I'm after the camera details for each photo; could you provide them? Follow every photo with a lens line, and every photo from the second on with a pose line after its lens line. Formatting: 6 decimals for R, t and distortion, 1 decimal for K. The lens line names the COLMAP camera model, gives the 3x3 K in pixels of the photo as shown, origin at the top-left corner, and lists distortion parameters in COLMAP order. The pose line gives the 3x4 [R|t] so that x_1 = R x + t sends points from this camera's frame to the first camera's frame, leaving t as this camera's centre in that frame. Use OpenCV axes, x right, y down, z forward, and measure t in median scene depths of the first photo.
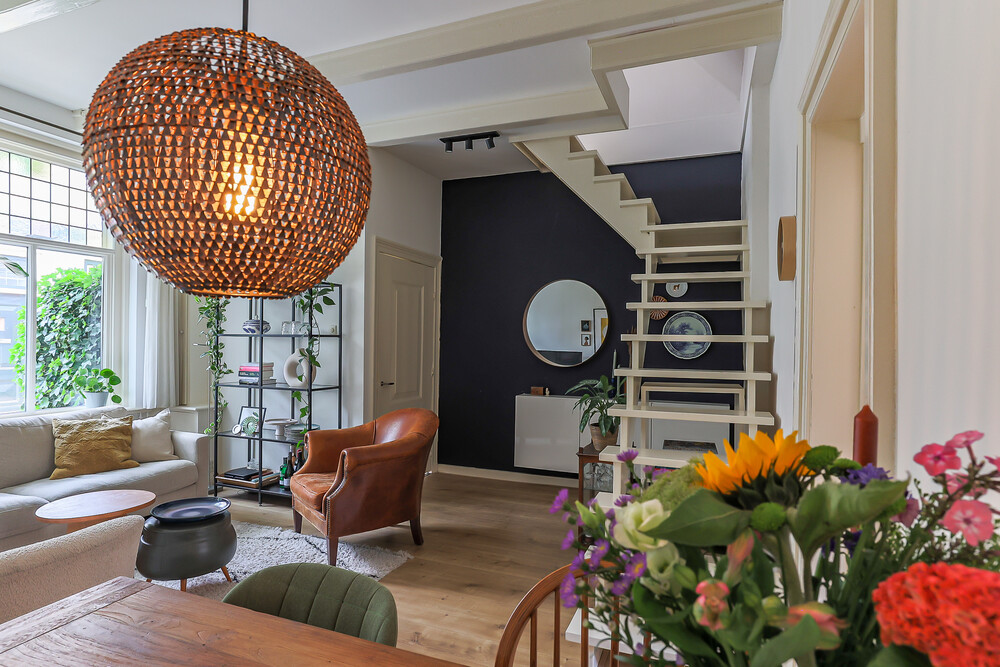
lens RADIAL K [[555.1, 0, 500.0], [0, 555.1, 333.5], [0, 0, 1]] dist [0.002021, 0.001216]
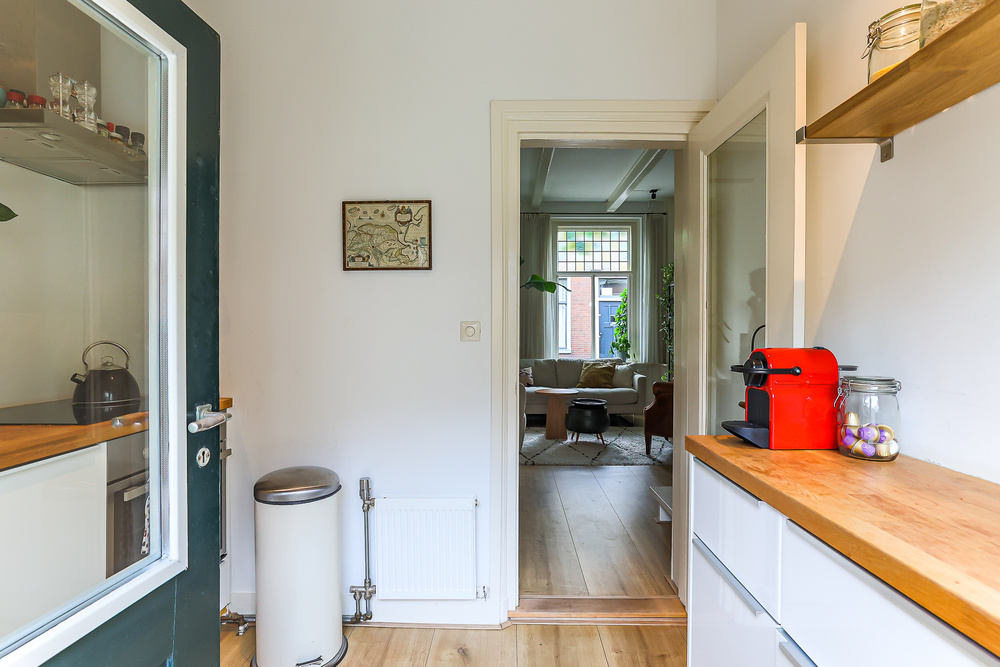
lens RADIAL K [[505.4, 0, 500.0], [0, 505.4, 333.5], [0, 0, 1]] dist [0.000013, -0.000006]
pose [[0.374610, 0.000807, -0.927182, 0.652109], [0.006992, 0.999969, 0.003696, 0.037866], [0.927156, -0.007868, 0.374593, 0.017700]]
